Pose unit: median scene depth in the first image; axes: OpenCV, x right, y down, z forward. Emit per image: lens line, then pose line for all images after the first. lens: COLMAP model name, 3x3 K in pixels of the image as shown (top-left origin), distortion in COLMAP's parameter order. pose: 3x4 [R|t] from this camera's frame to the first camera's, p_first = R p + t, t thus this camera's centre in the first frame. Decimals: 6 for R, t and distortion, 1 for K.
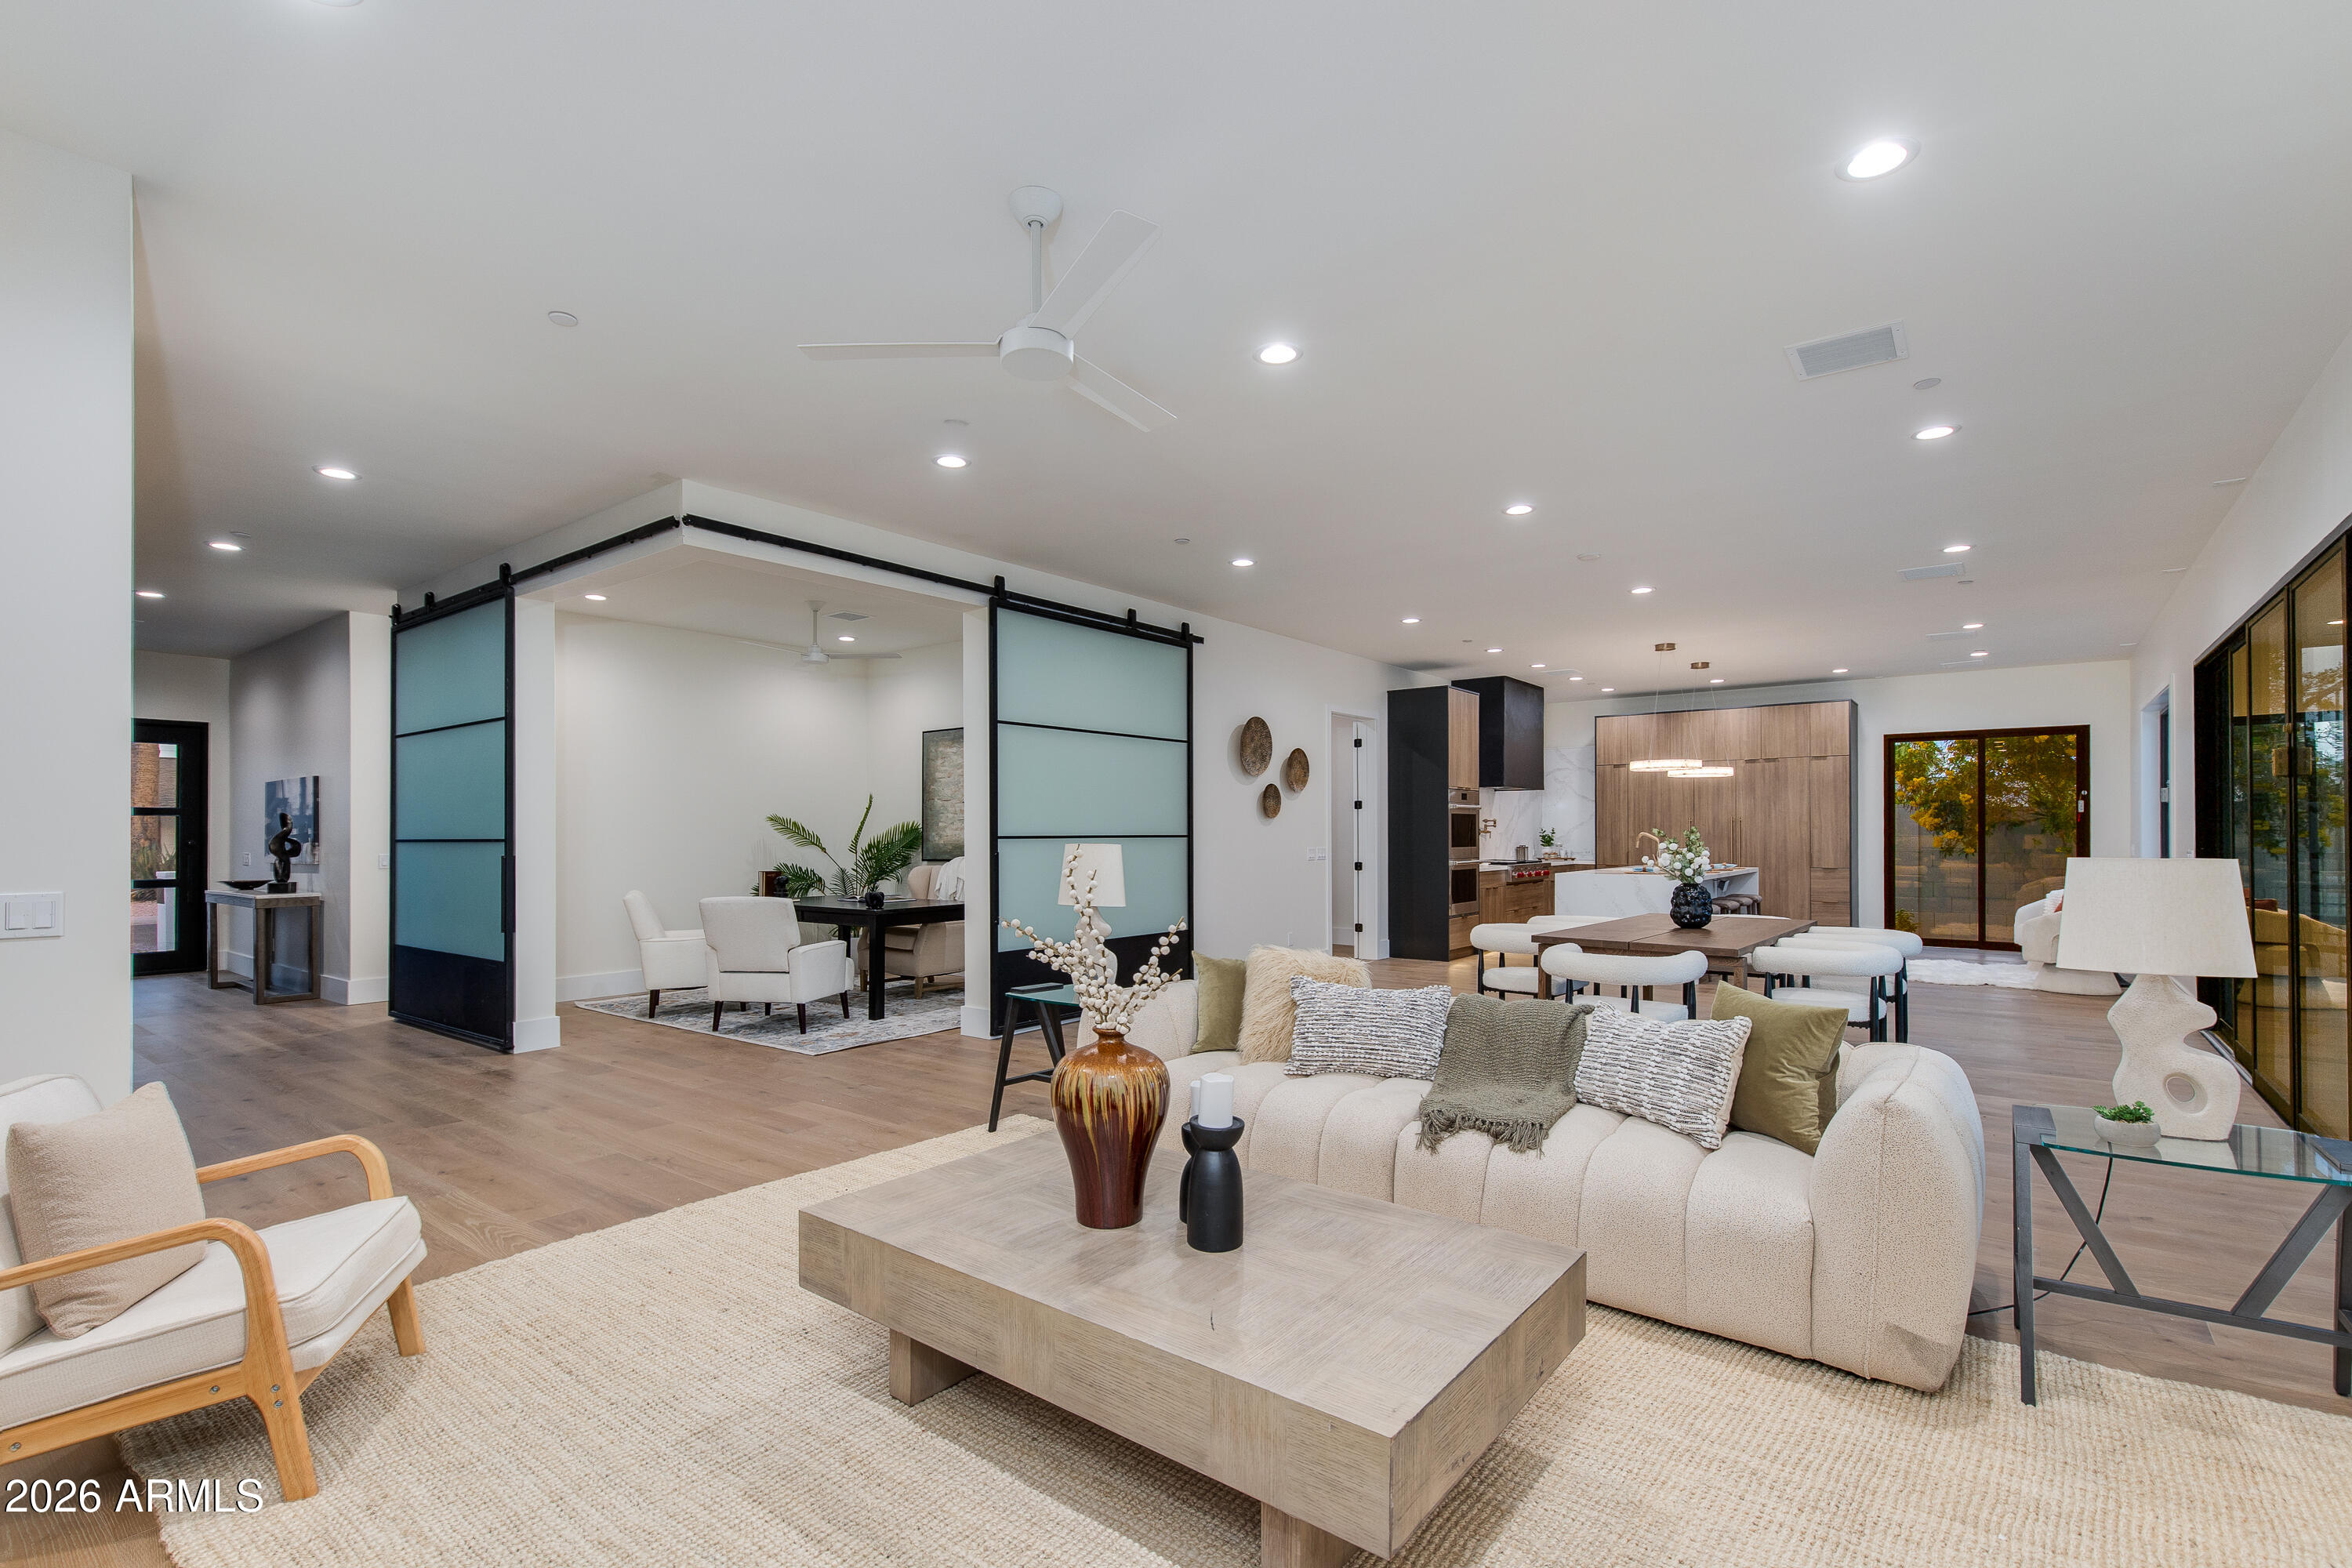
lens RADIAL K [[1079.0, 0, 1171.6], [0, 1079.0, 829.9], [0, 0, 1]] dist [0.008318, 0.000054]
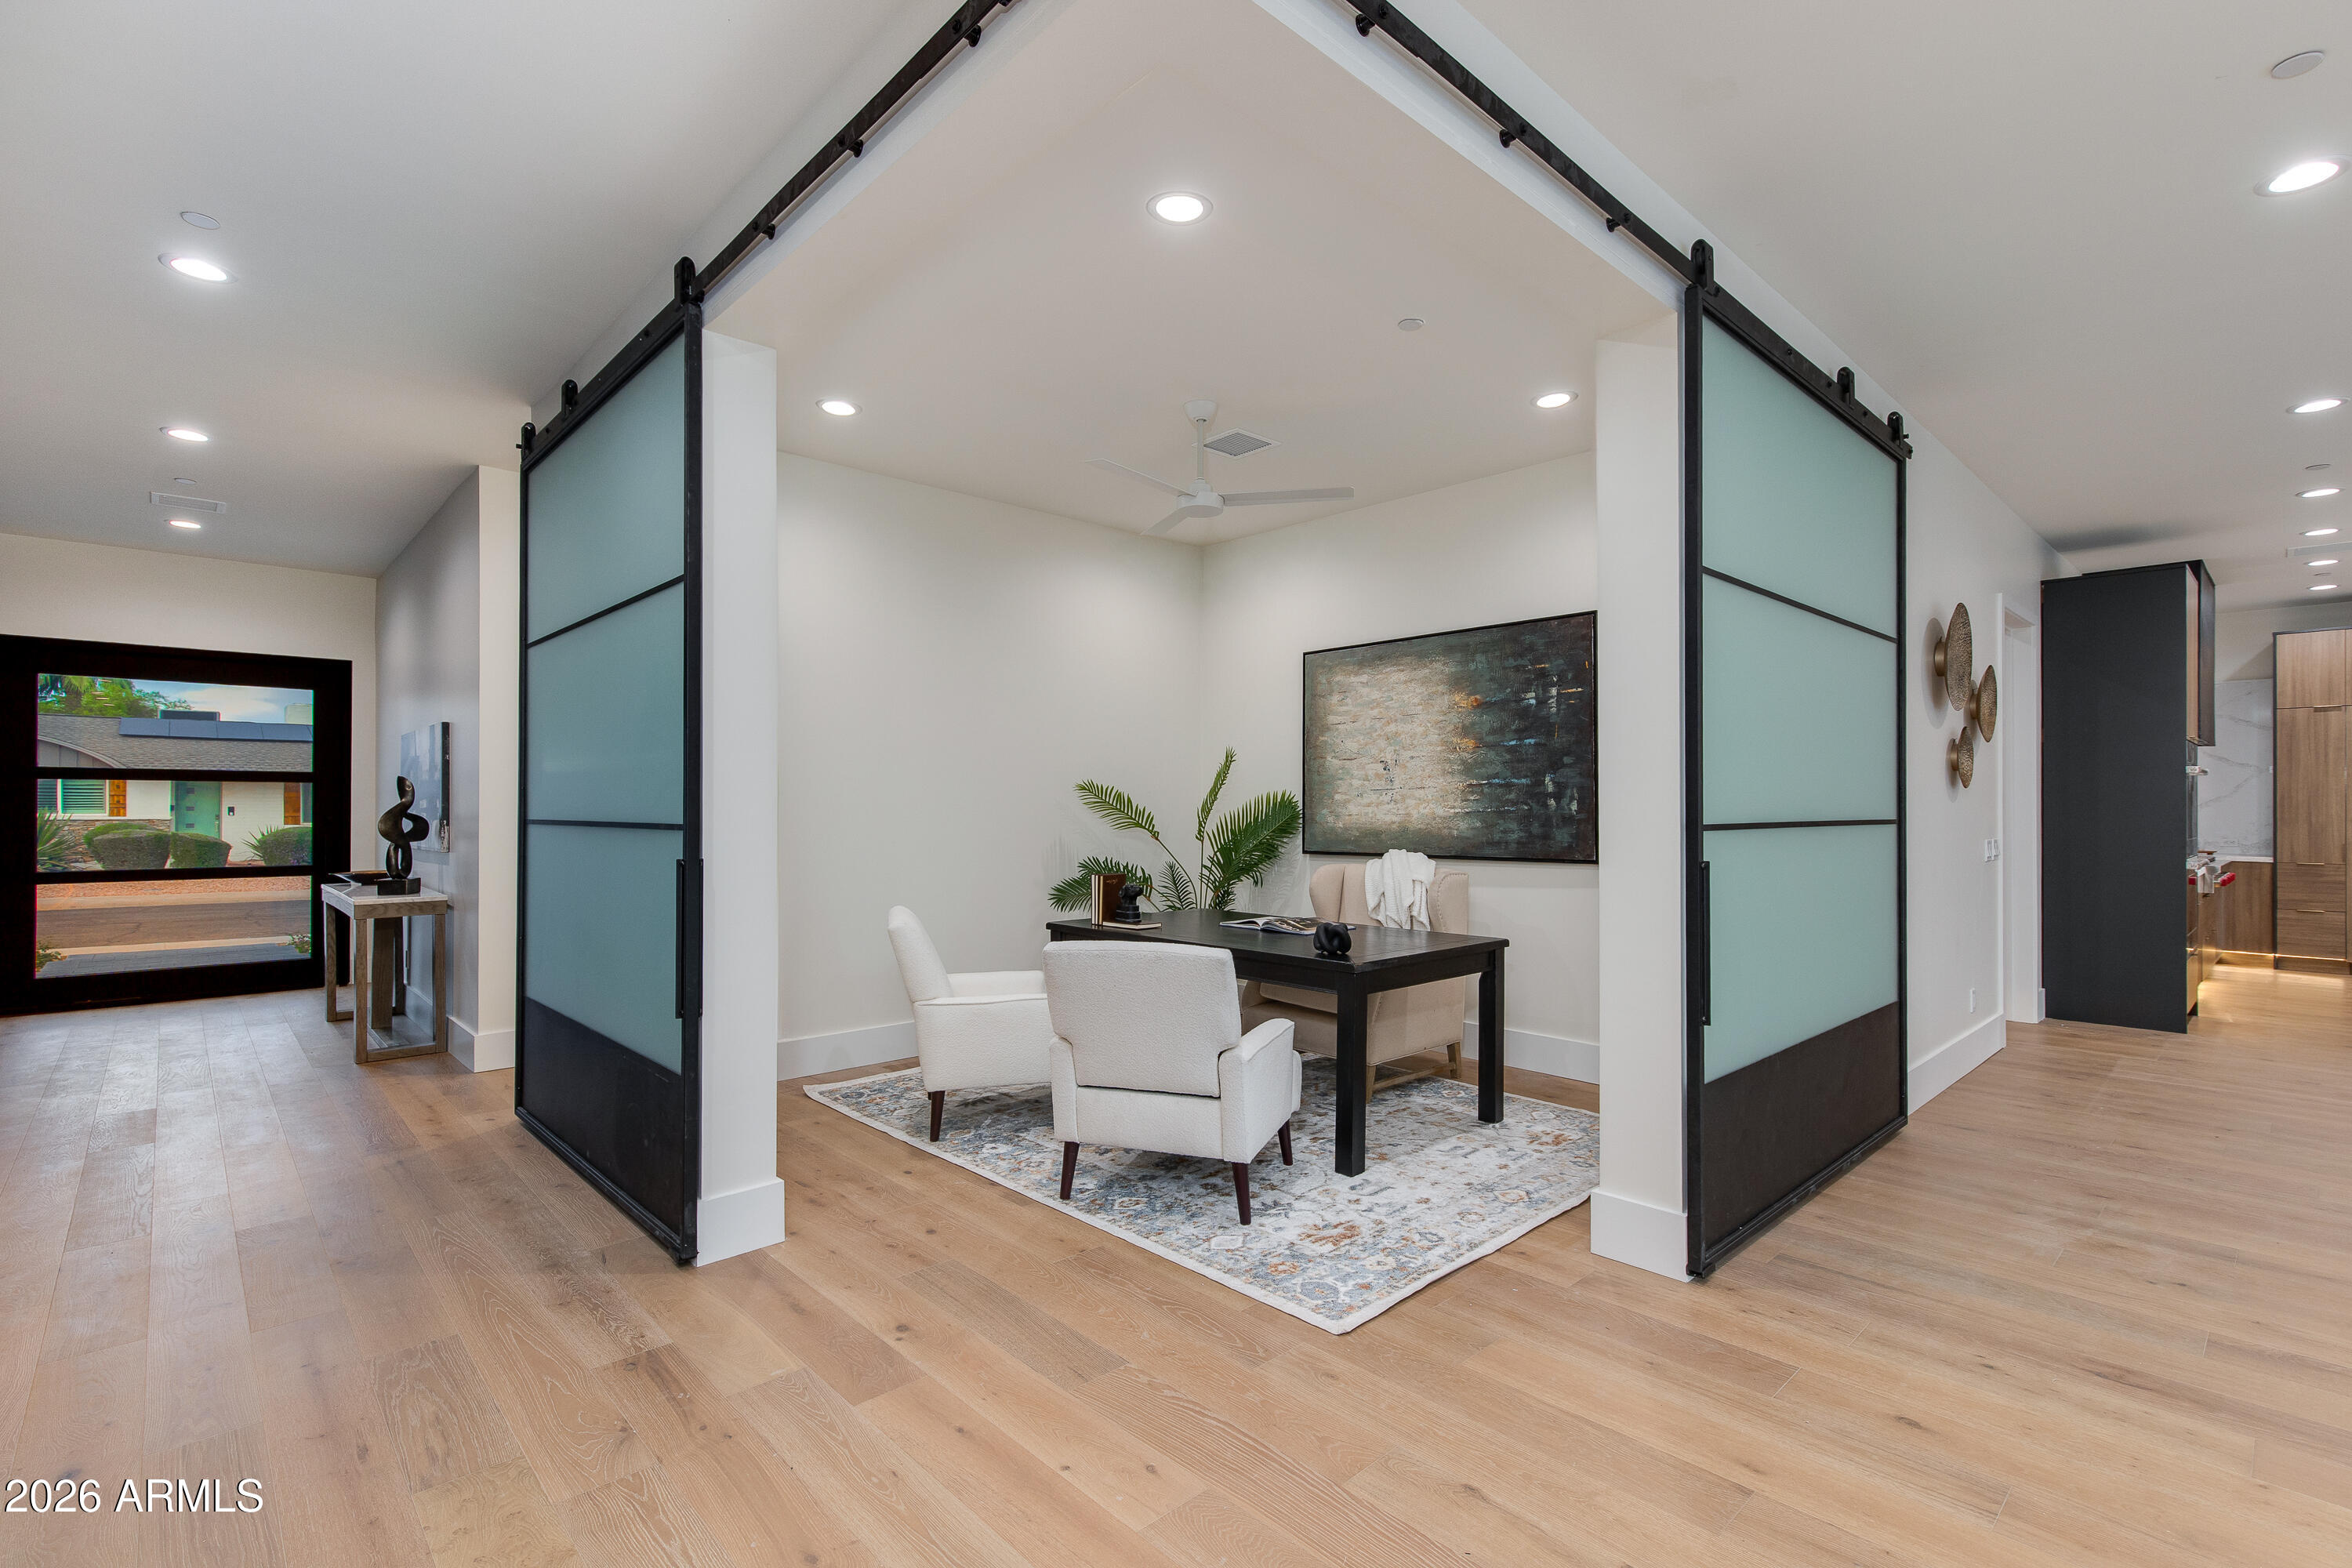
lens RADIAL K [[1075.0, 0, 1188.9], [0, 1075.0, 803.1], [0, 0, 1]] dist [0.002613, -0.000075]
pose [[0.989722, 0.004447, -0.142935, -0.248147], [-0.004271, 0.999990, 0.001540, -0.002339], [0.142941, -0.000914, 0.989731, 0.428190]]
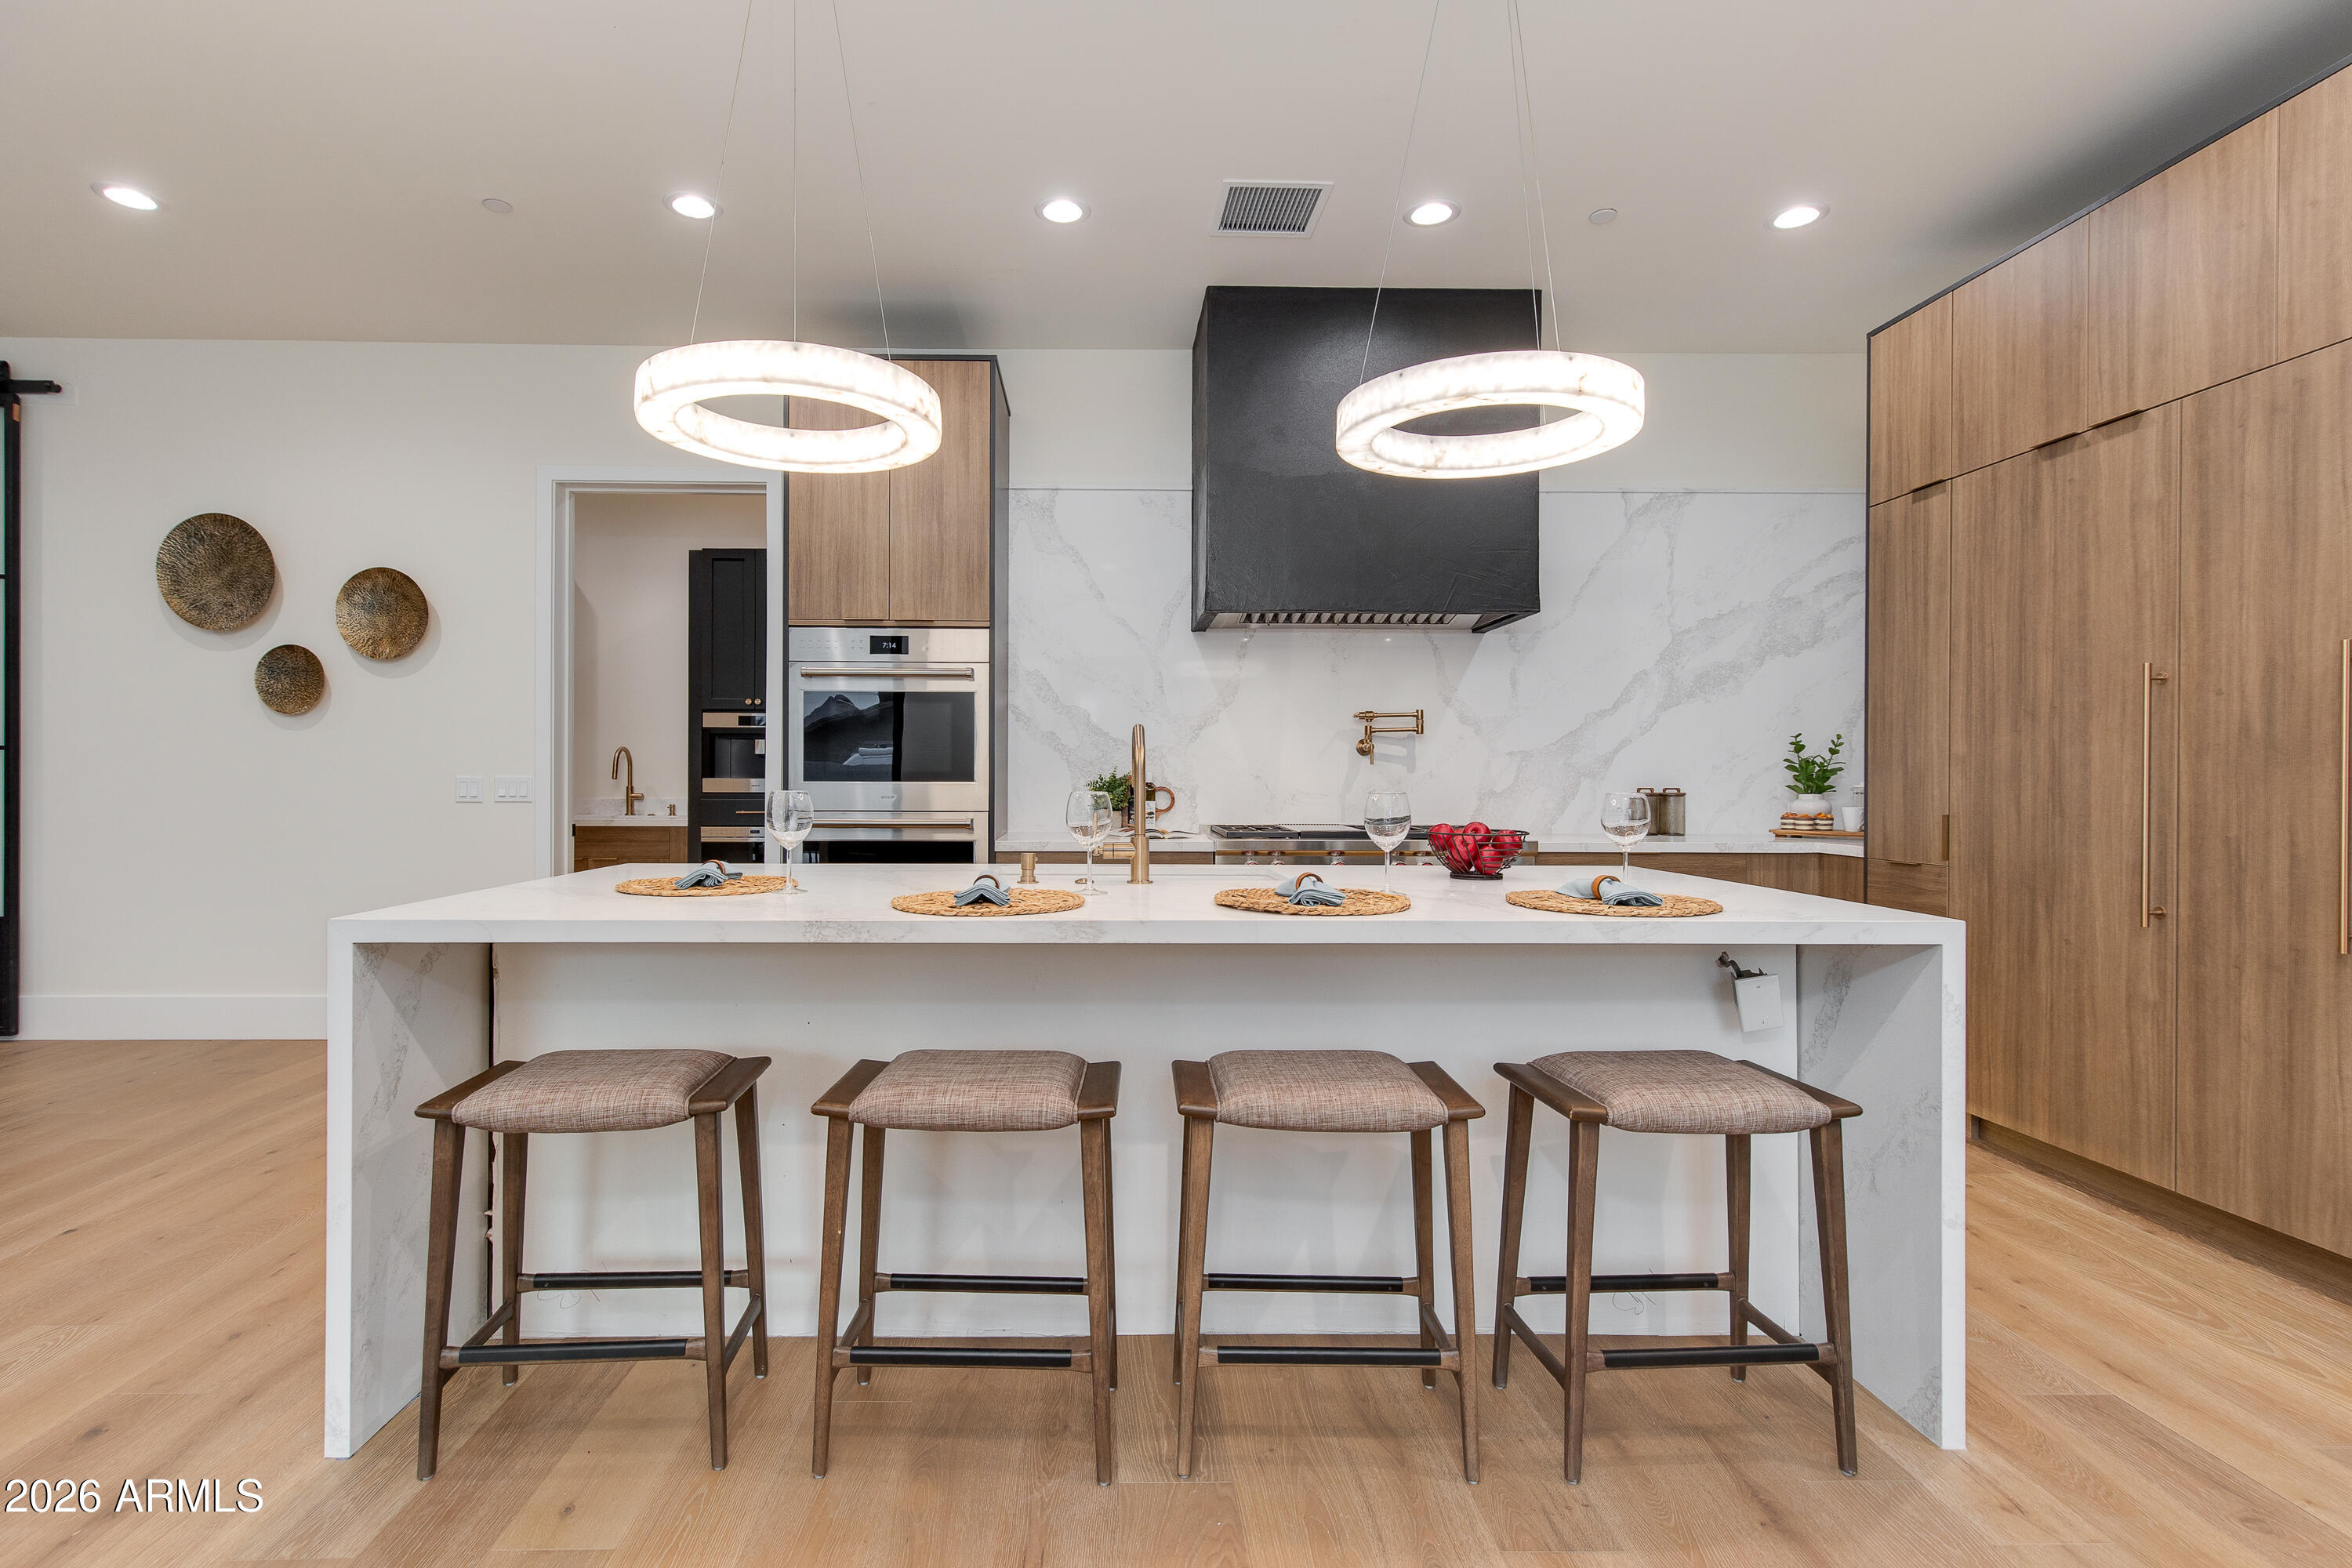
lens RADIAL K [[1094.4, 0, 1107.7], [0, 1094.4, 776.9], [0, 0, 1]] dist [0.006123, -0.000936]
pose [[0.636515, 0.003840, -0.771254, 0.773244], [0.002074, 0.999975, 0.006690, 0.014089], [0.771261, -0.005857, 0.636492, 1.048229]]
